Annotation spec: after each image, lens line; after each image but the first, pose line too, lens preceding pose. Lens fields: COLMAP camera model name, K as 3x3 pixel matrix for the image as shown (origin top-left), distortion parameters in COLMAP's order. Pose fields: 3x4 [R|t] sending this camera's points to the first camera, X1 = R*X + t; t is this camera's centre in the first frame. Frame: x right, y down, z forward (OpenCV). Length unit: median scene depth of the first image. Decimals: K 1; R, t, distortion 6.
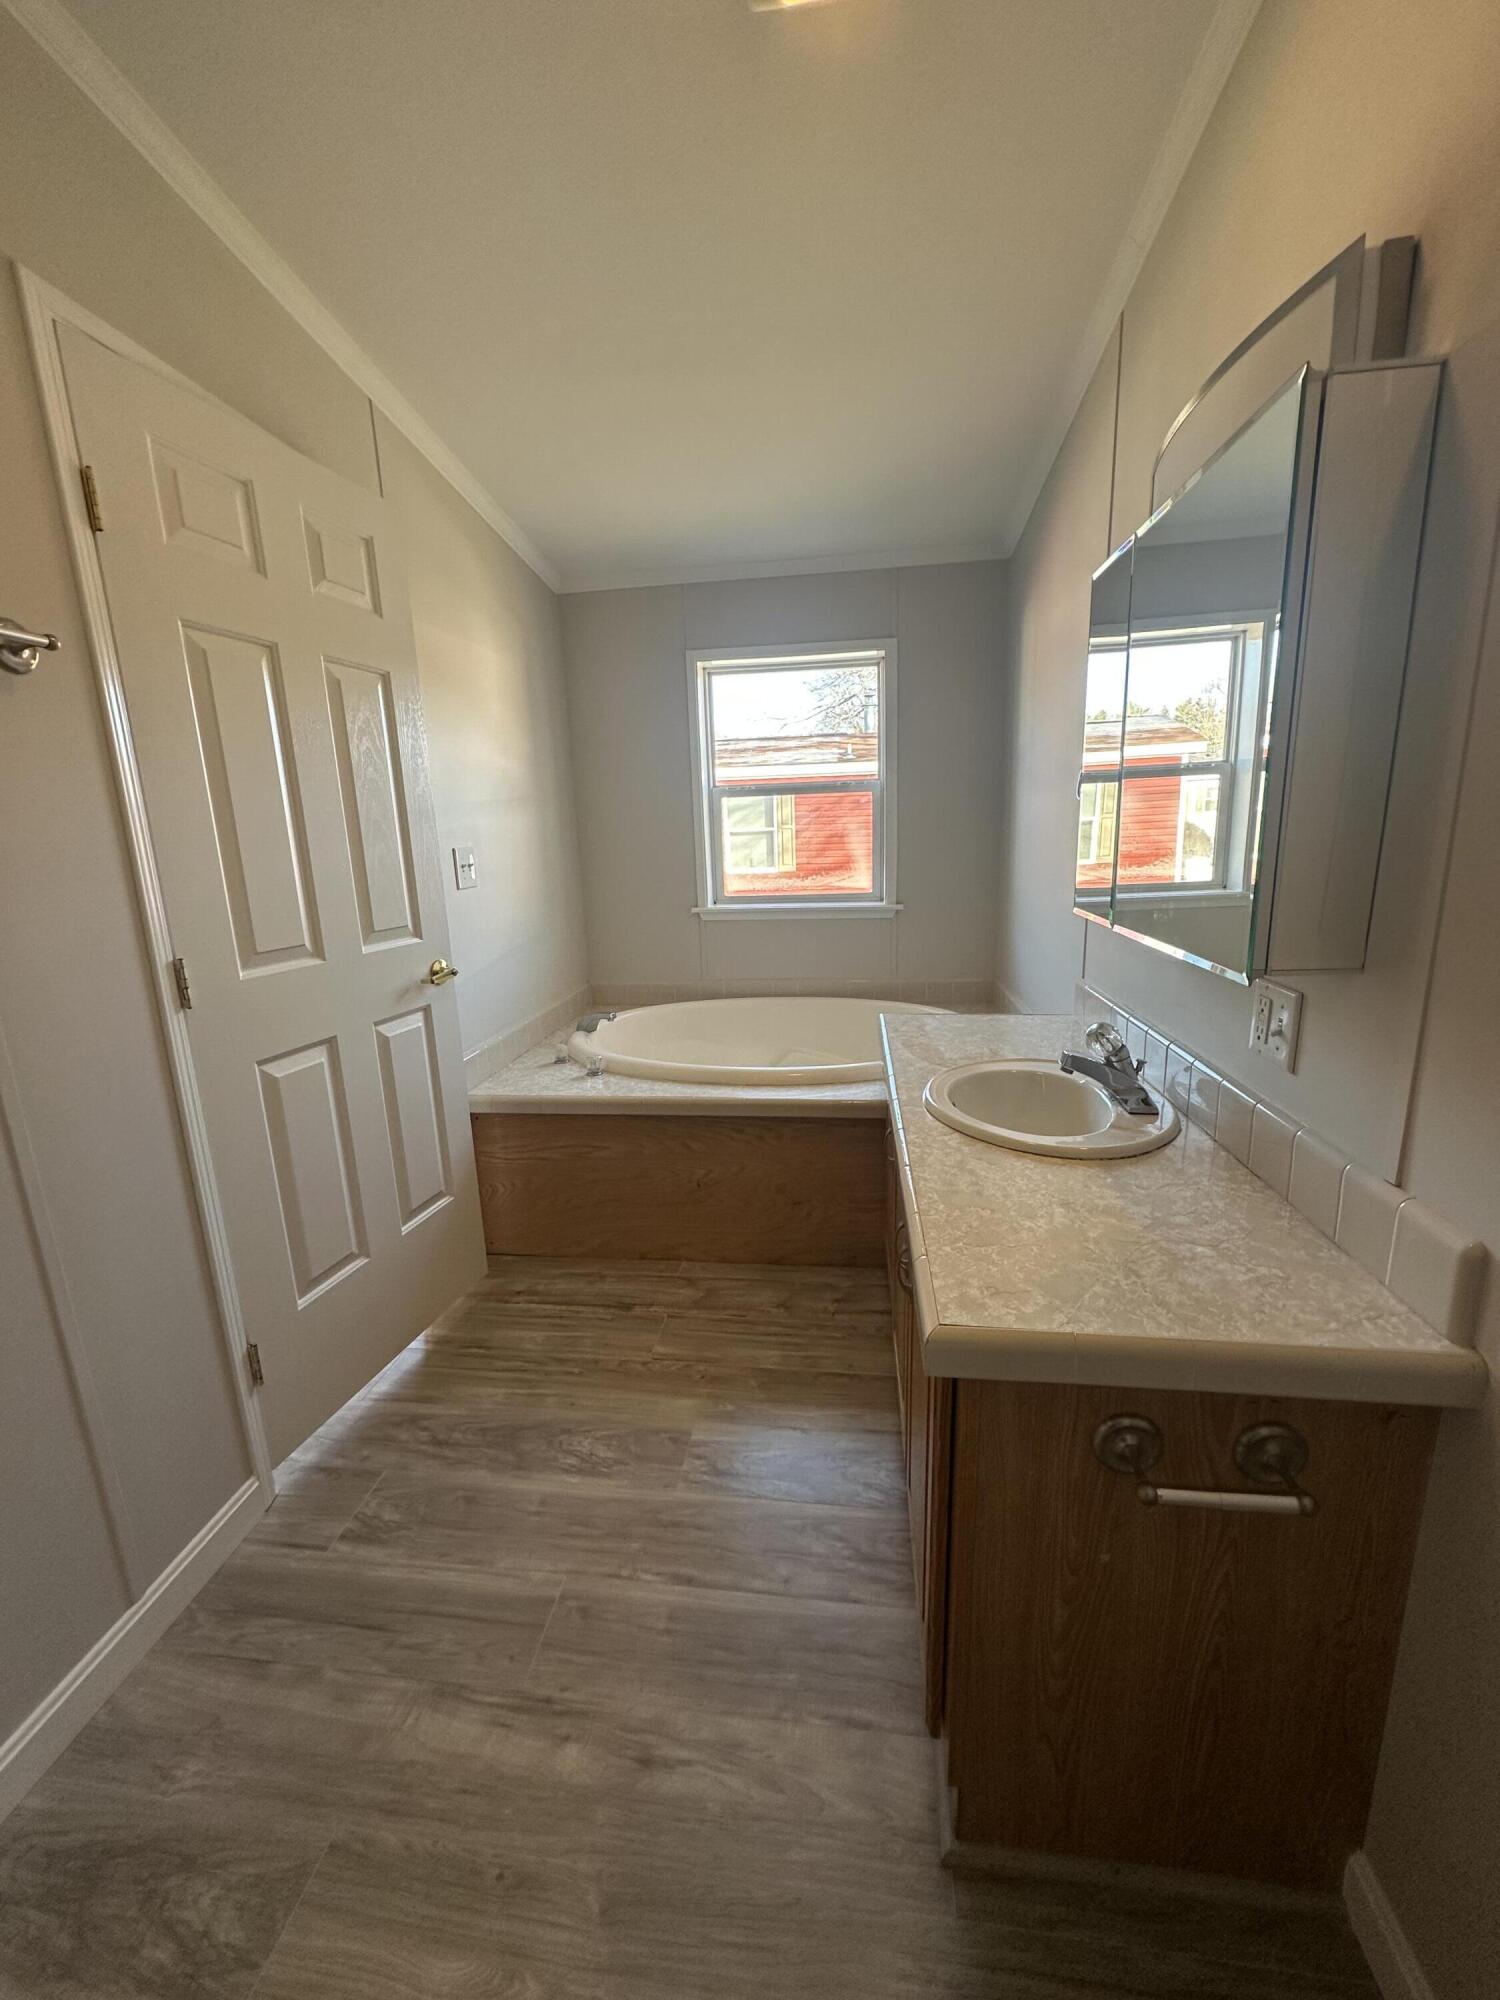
lens RADIAL K [[799.7, 0, 745.2], [0, 799.7, 1000.4], [0, 0, 1]] dist [0.000231, 0.000232]
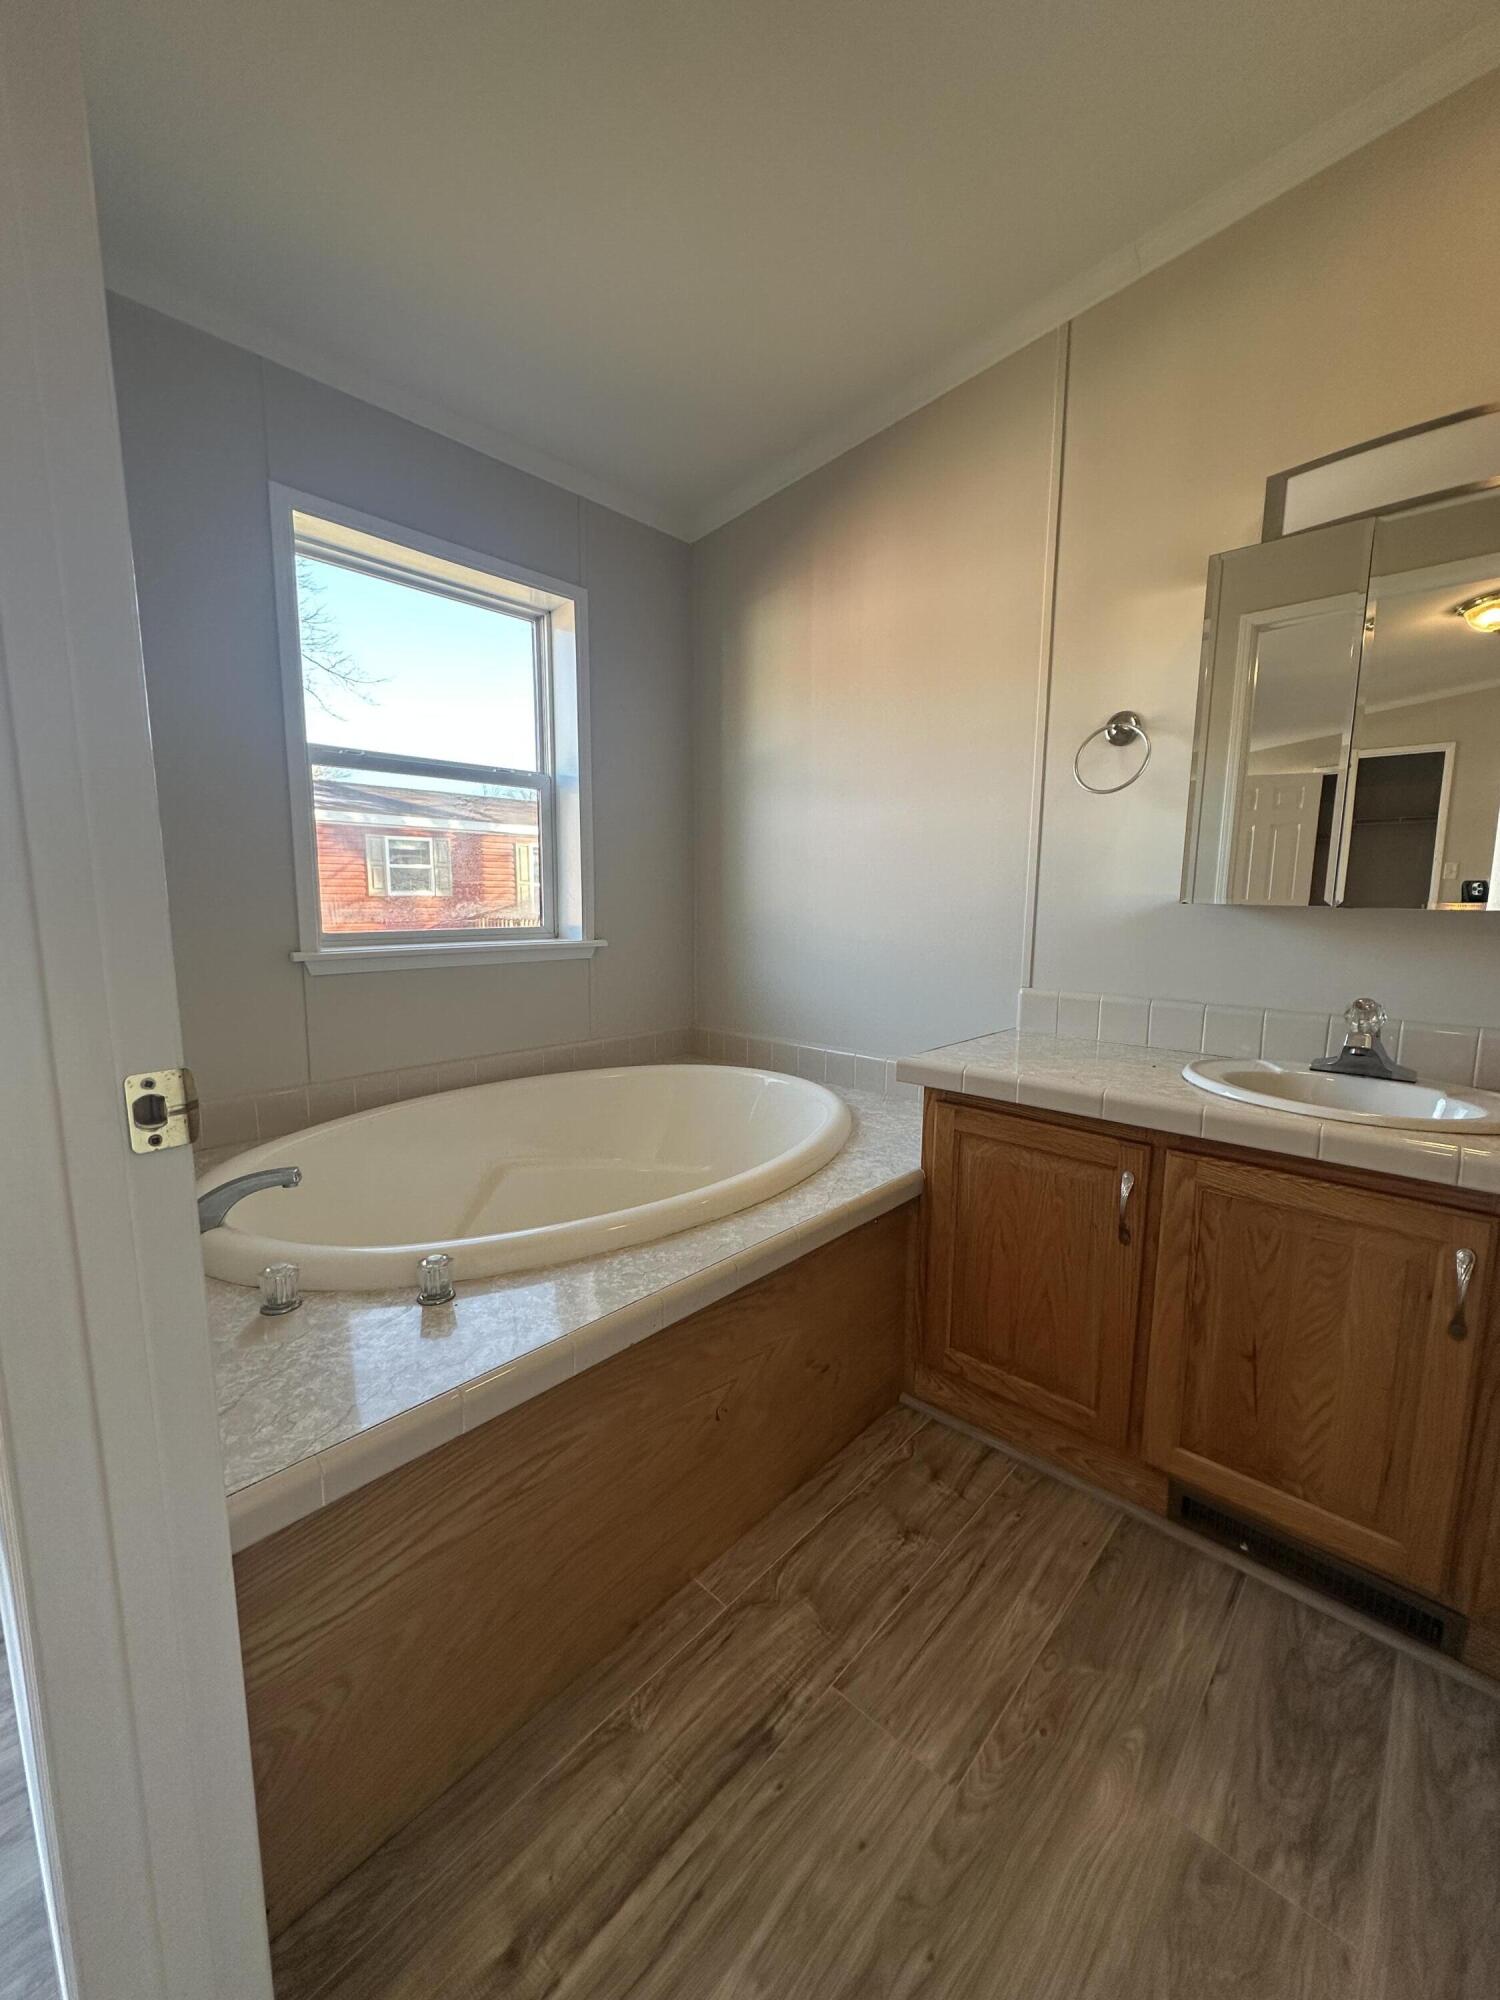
lens RADIAL K [[799.7, 0, 746.7], [0, 799.7, 998.0], [0, 0, 1]] dist [0.000231, 0.000232]
pose [[0.574622, -0.071579, 0.815283, -0.371611], [0.150993, 0.988340, -0.019649, -0.031880], [-0.804370, 0.134393, 0.578729, 0.492354]]
